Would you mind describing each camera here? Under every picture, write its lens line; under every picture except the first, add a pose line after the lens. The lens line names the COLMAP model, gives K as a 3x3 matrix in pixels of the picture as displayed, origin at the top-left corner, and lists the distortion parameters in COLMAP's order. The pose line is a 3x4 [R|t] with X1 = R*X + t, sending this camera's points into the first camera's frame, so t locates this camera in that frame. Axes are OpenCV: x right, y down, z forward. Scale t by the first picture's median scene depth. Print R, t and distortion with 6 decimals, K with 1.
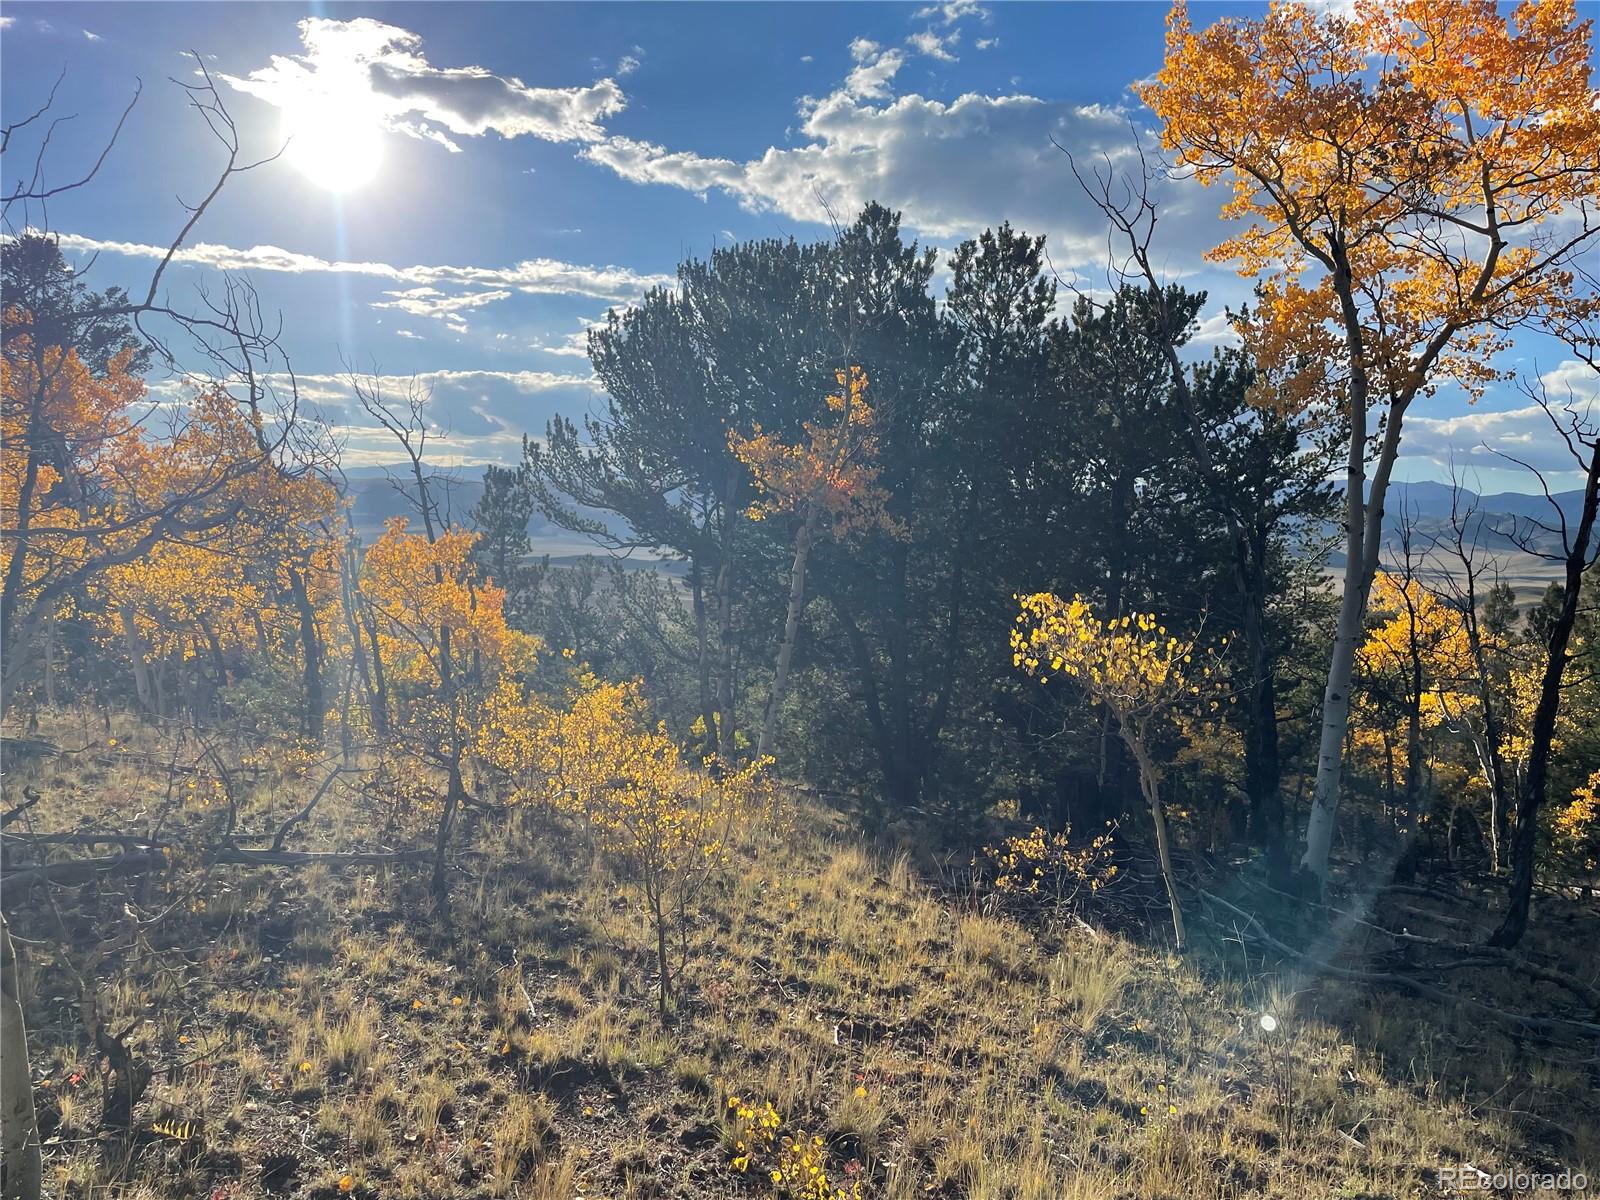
lens RADIAL K [[1207.6, 0, 819.2], [0, 1207.6, 578.1], [0, 0, 1]] dist [0.045107, -0.031188]
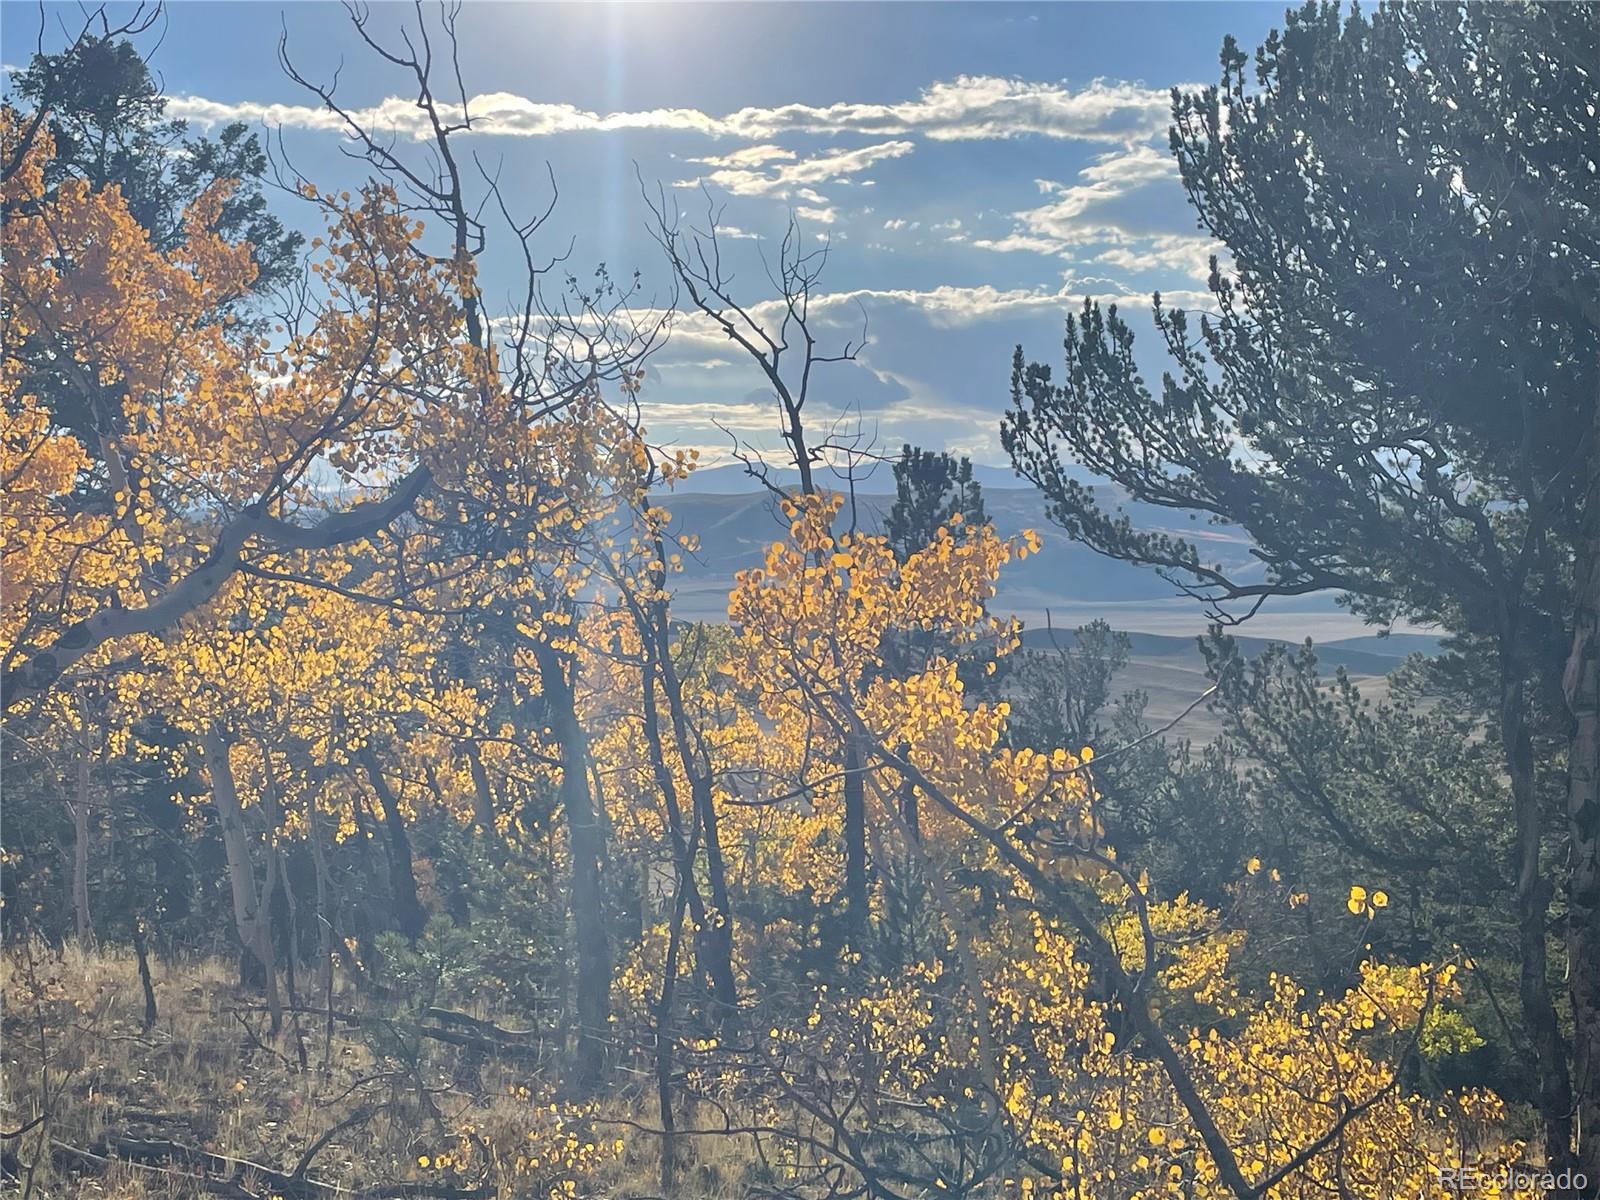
lens RADIAL K [[2336.5, 0, 807.6], [0, 2336.5, 592.0], [0, 0, 1]] dist [0.022214, 0.000000]
pose [[0.957055, -0.015359, -0.289501, -0.065508], [0.005207, 0.999345, -0.035805, 0.002164], [0.289861, 0.032760, 0.956508, 0.146277]]
